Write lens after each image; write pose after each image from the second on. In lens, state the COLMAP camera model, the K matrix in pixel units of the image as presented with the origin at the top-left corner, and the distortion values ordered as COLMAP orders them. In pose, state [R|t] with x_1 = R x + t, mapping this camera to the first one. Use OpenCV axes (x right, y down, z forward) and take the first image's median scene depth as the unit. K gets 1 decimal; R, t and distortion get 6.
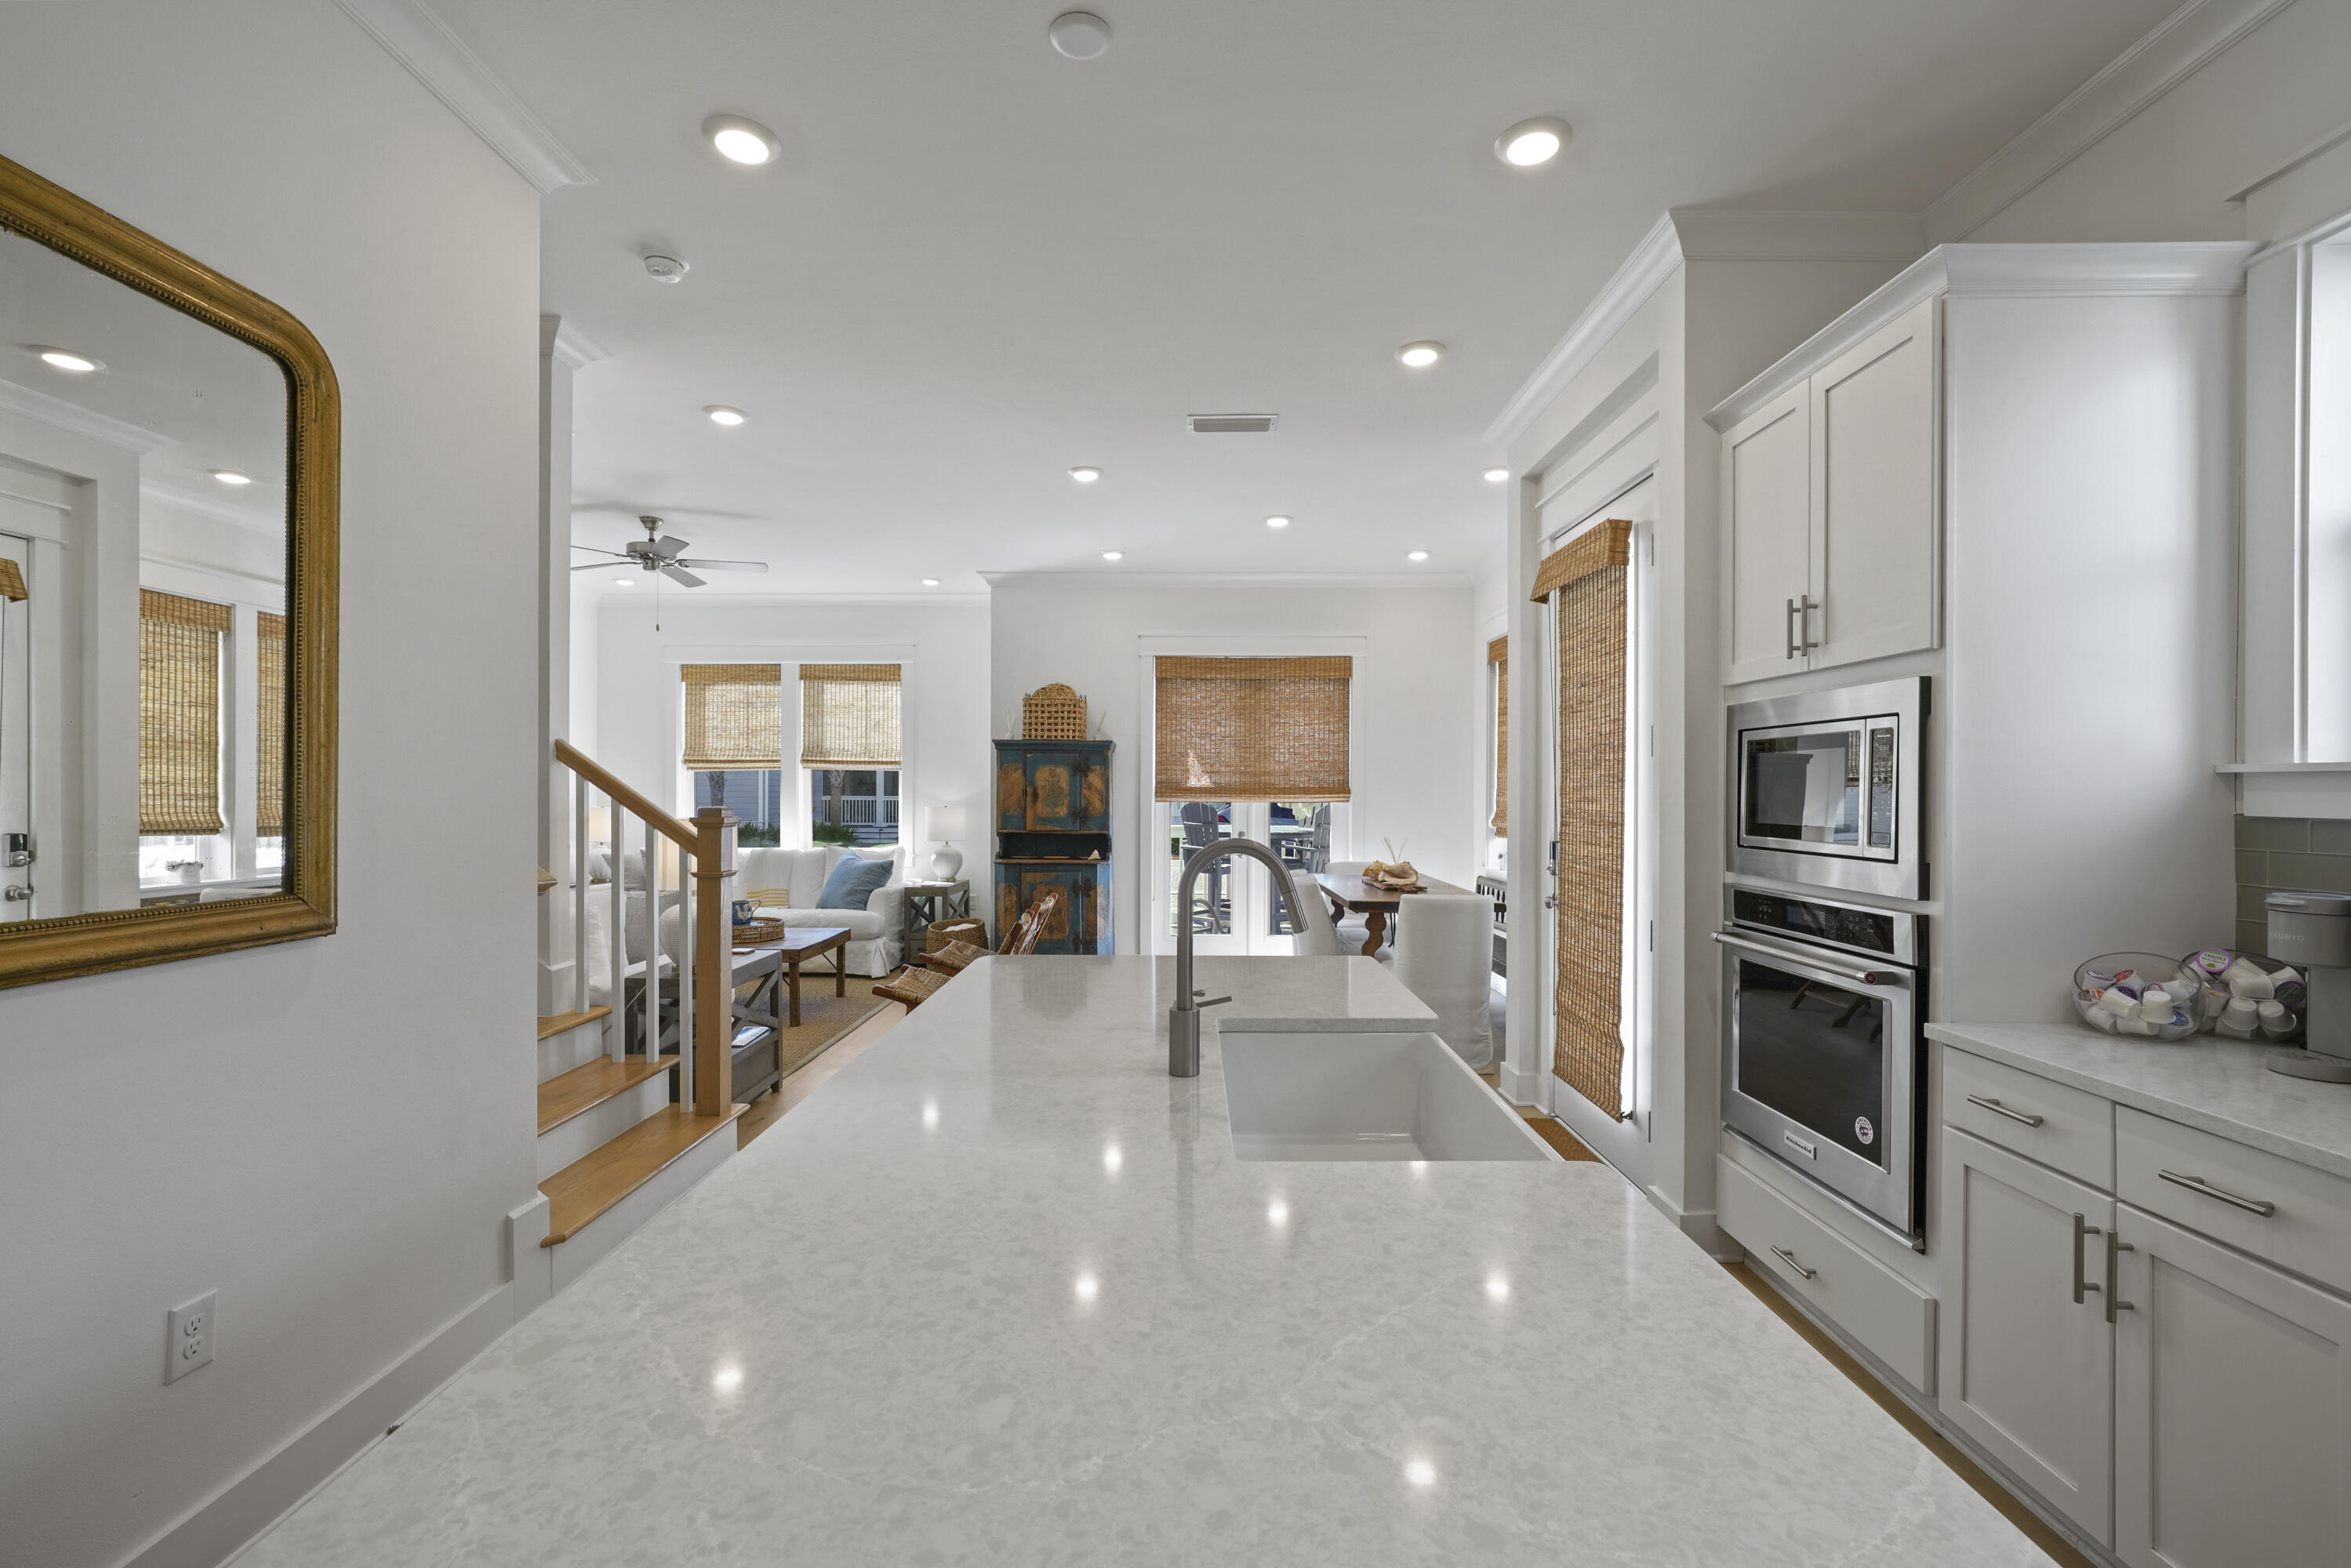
lens RADIAL K [[990.3, 0, 1177.1], [0, 990.3, 787.4], [0, 0, 1]] dist [-0.007058, 0.000342]
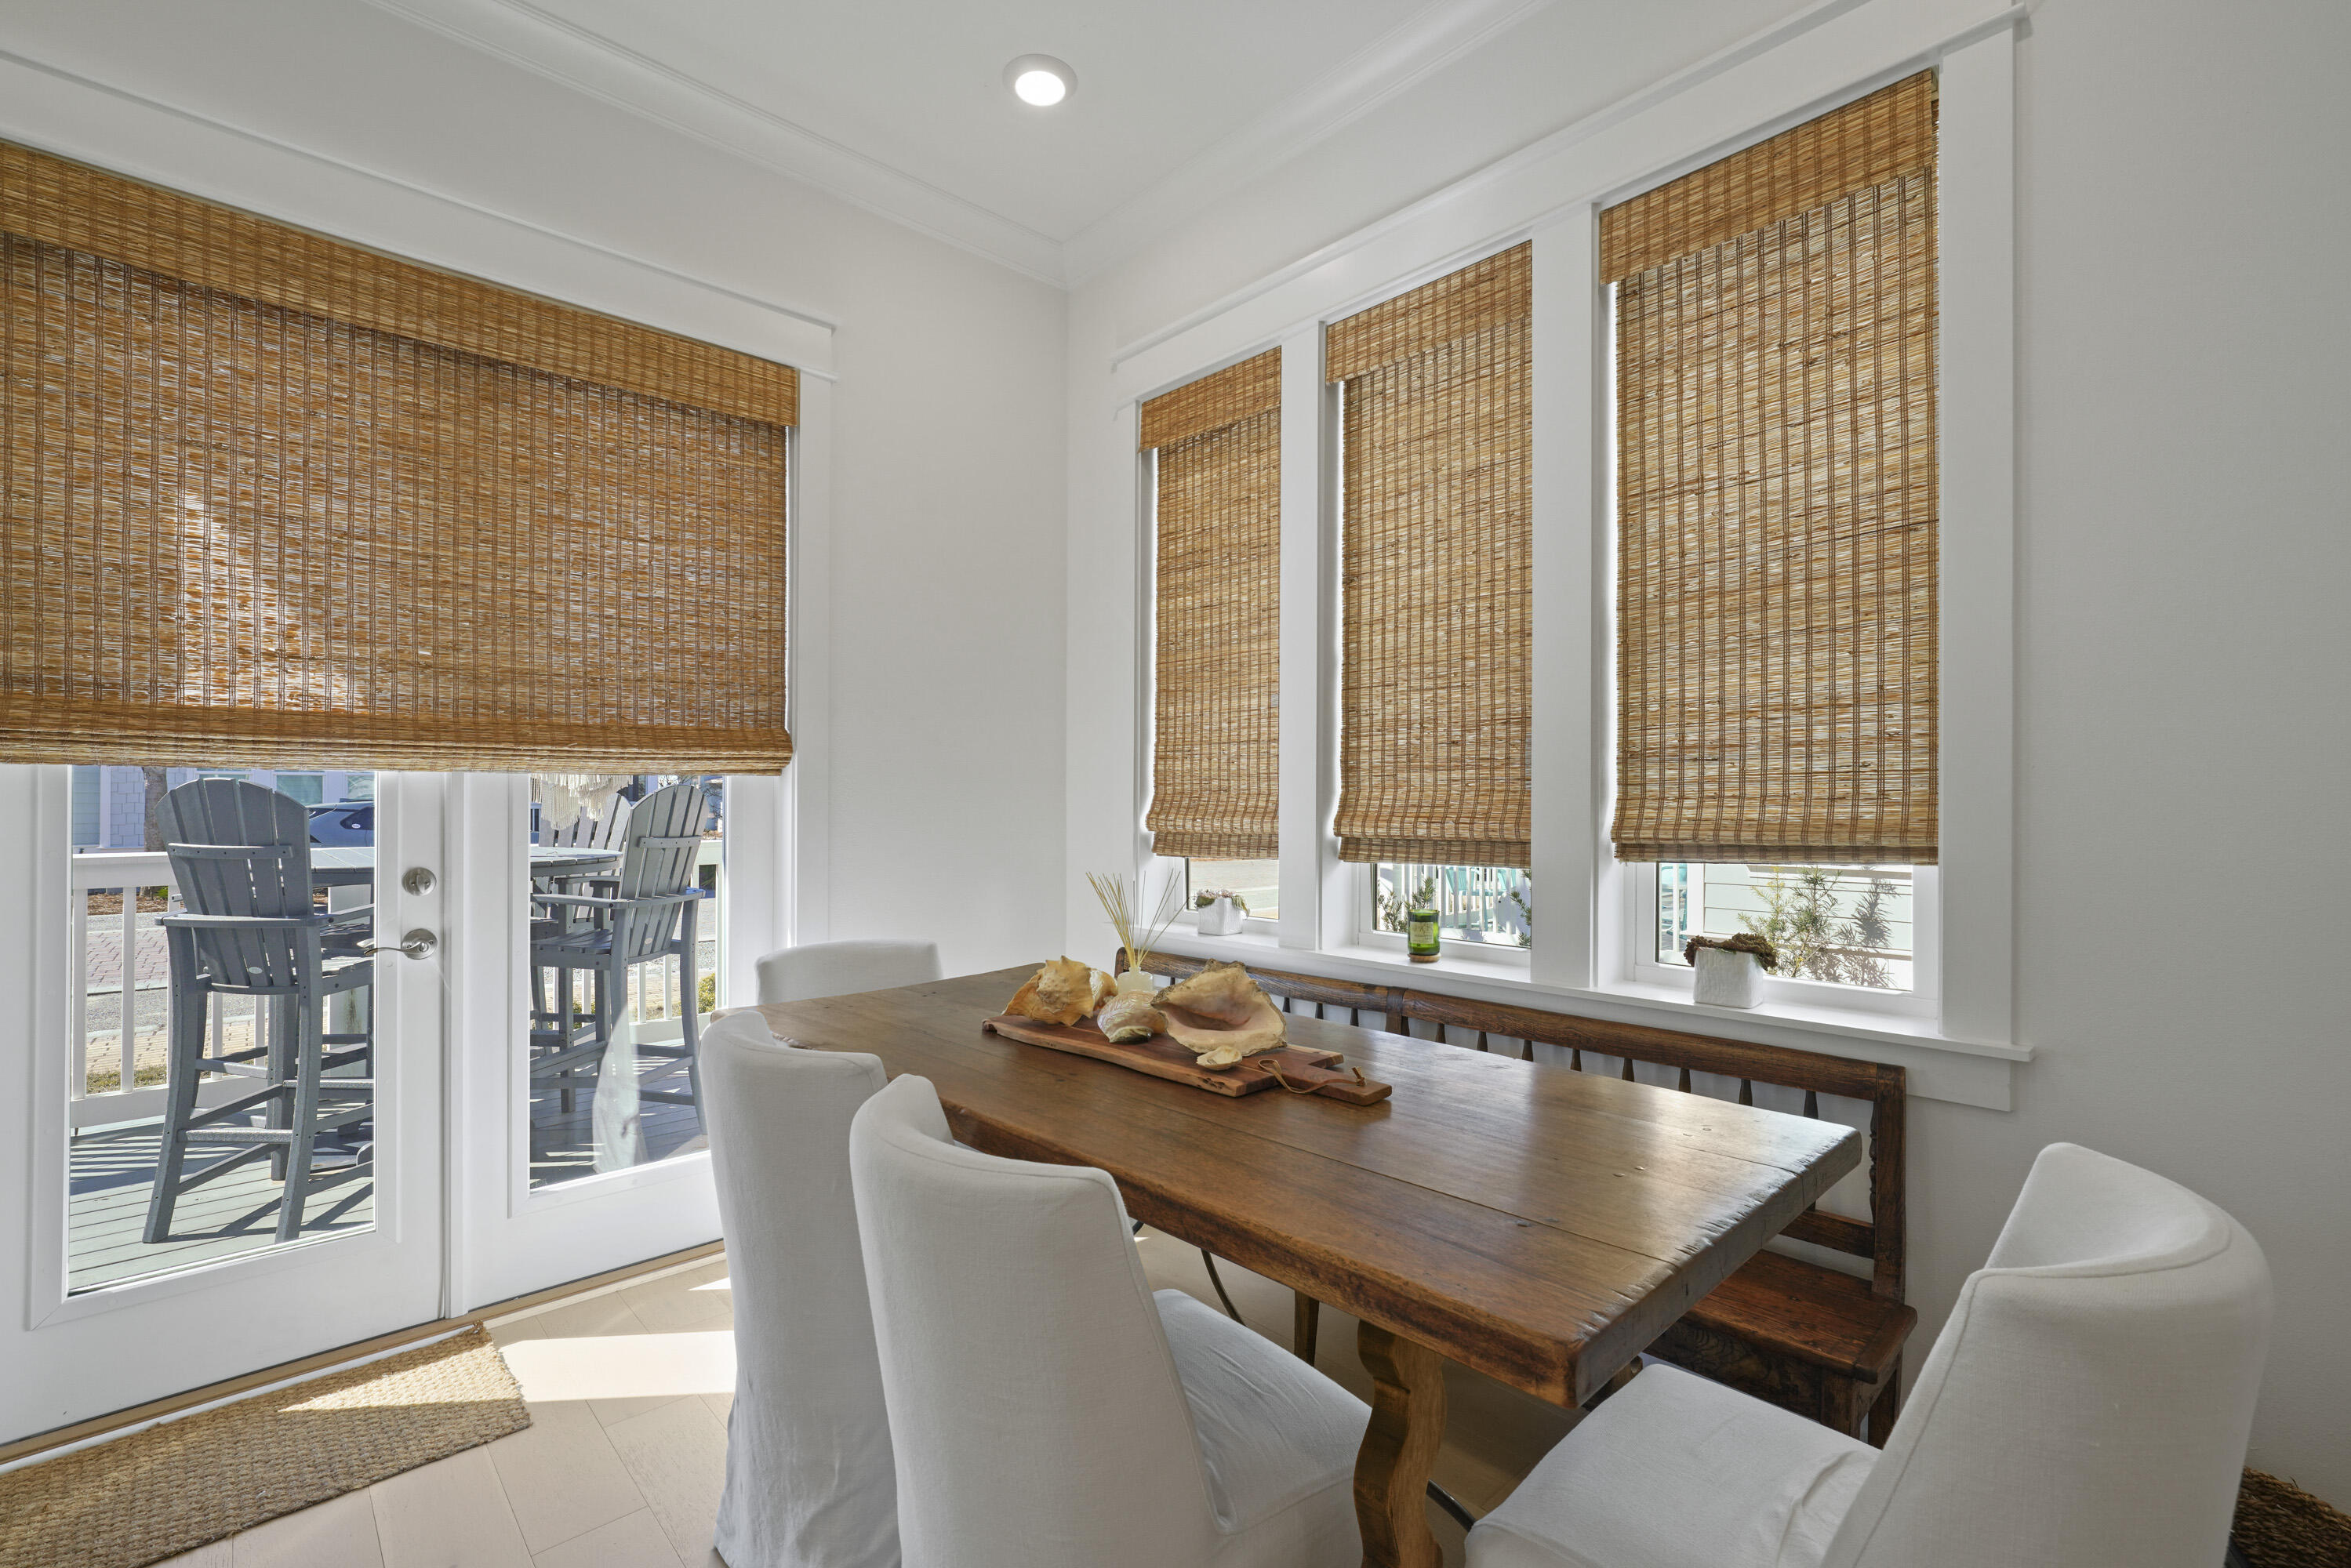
lens RADIAL K [[1030.7, 0, 1173.2], [0, 1030.7, 790.1], [0, 0, 1]] dist [-0.002746, -0.000109]
pose [[0.726280, 0.001753, 0.687397, 0.018453], [-0.000019, 0.999997, -0.002530, 0.023191], [-0.687399, 0.001824, 0.726278, 0.655381]]
